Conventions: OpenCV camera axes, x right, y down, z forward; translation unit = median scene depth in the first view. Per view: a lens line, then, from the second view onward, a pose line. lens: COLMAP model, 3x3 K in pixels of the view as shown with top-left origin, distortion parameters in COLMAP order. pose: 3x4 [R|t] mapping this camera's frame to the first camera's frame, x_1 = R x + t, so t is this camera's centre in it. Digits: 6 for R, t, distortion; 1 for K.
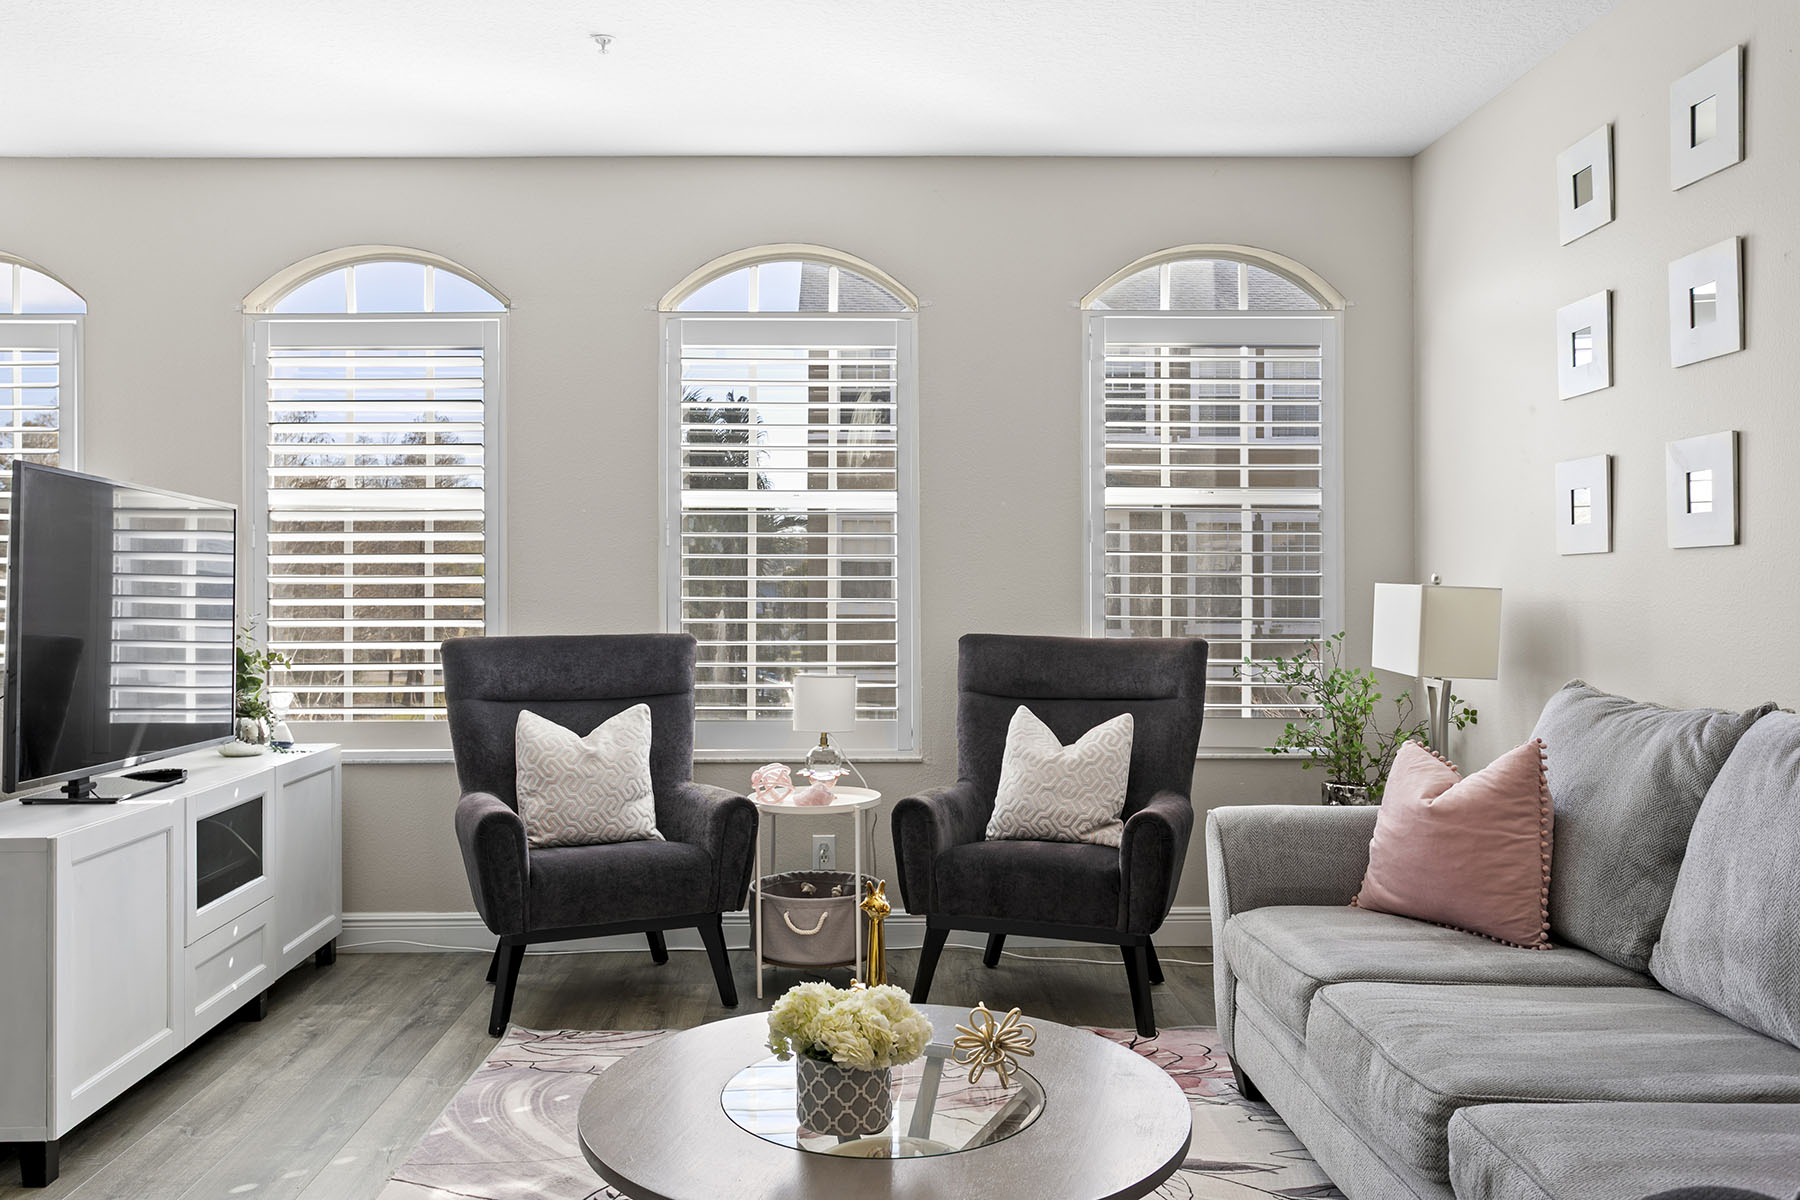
lens RADIAL K [[1505.3, 0, 900.0], [0, 1505.3, 600.0], [0, 0, 1]] dist [0.025780, -0.003528]
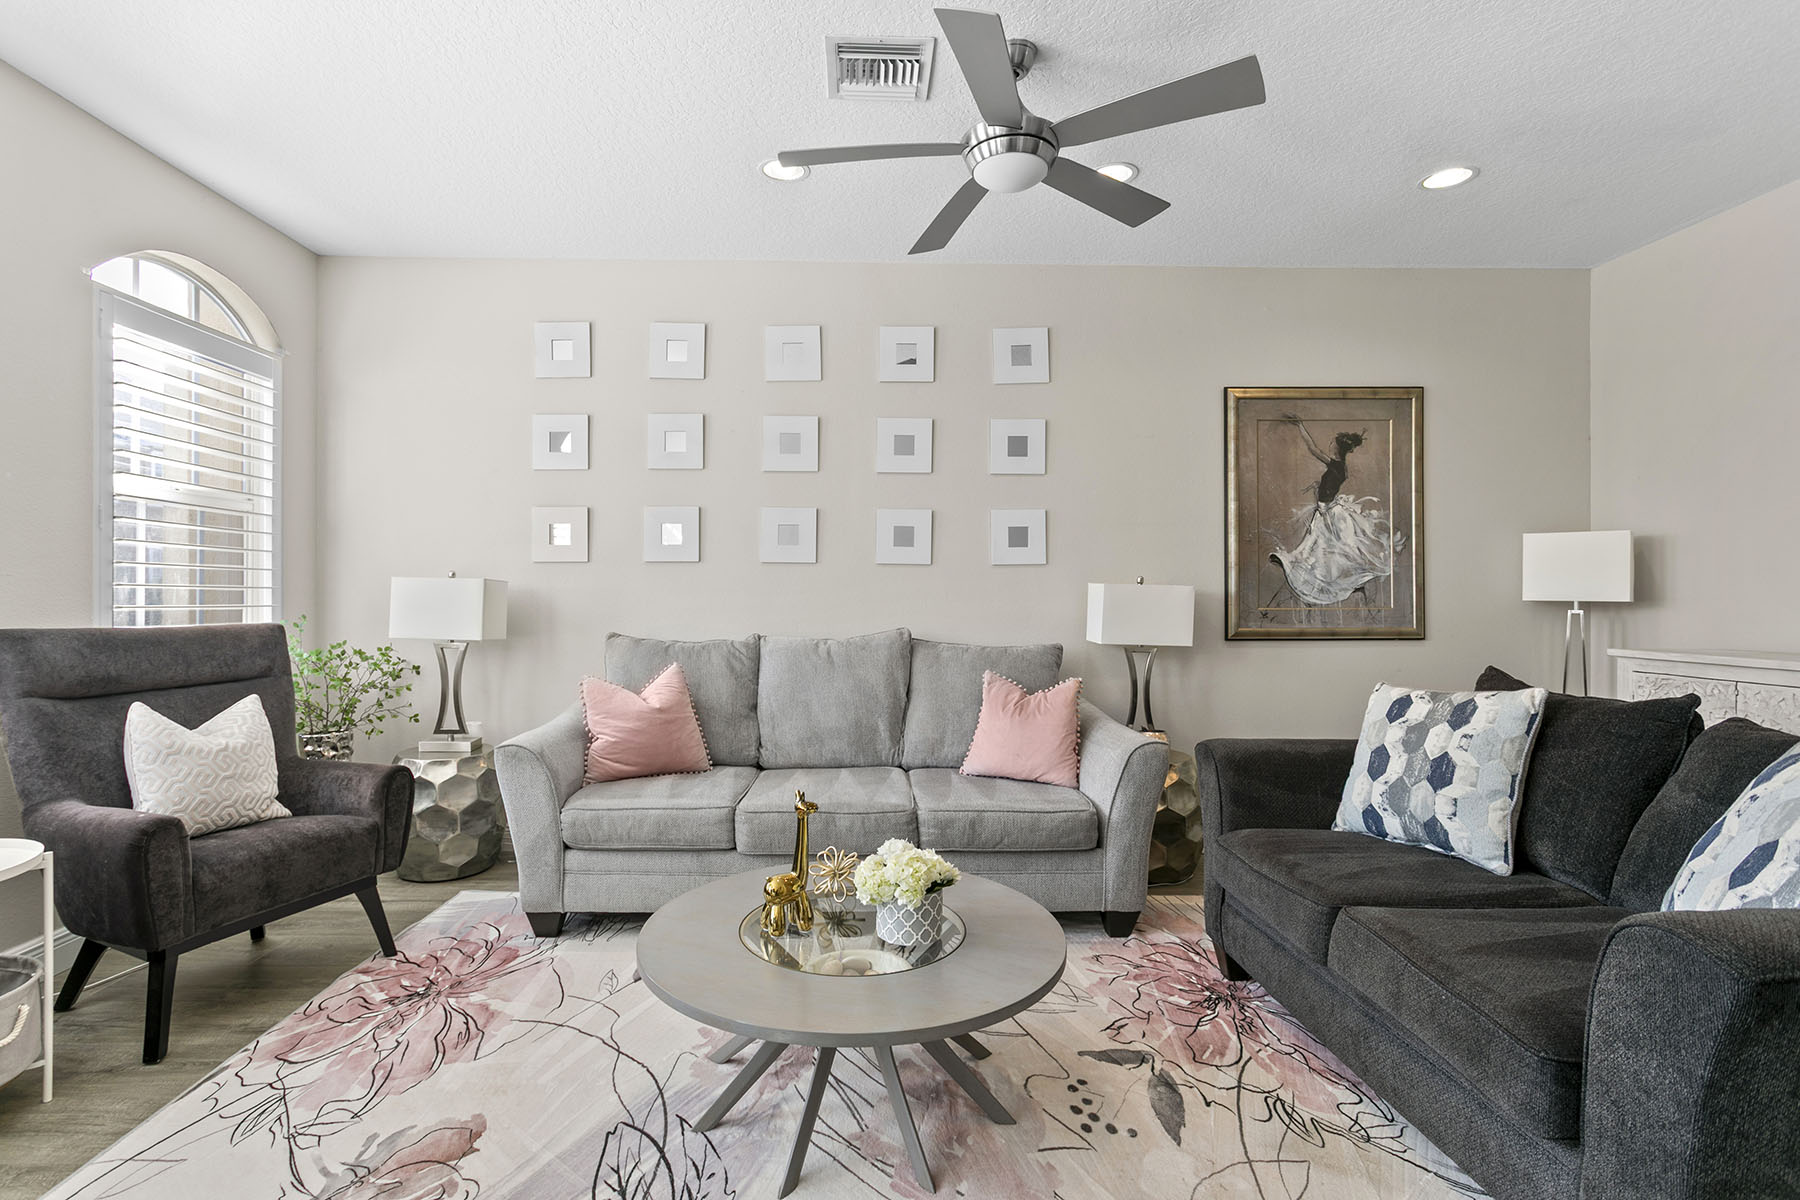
lens RADIAL K [[886.3, 0, 894.1], [0, 886.3, 593.8], [0, 0, 1]] dist [0.012833, 0.000805]
pose [[-0.033146, 0.000729, 0.999450, -0.499820], [0.006981, 0.999976, -0.000498, 0.007610], [-0.999426, 0.006961, -0.033151, 0.572701]]
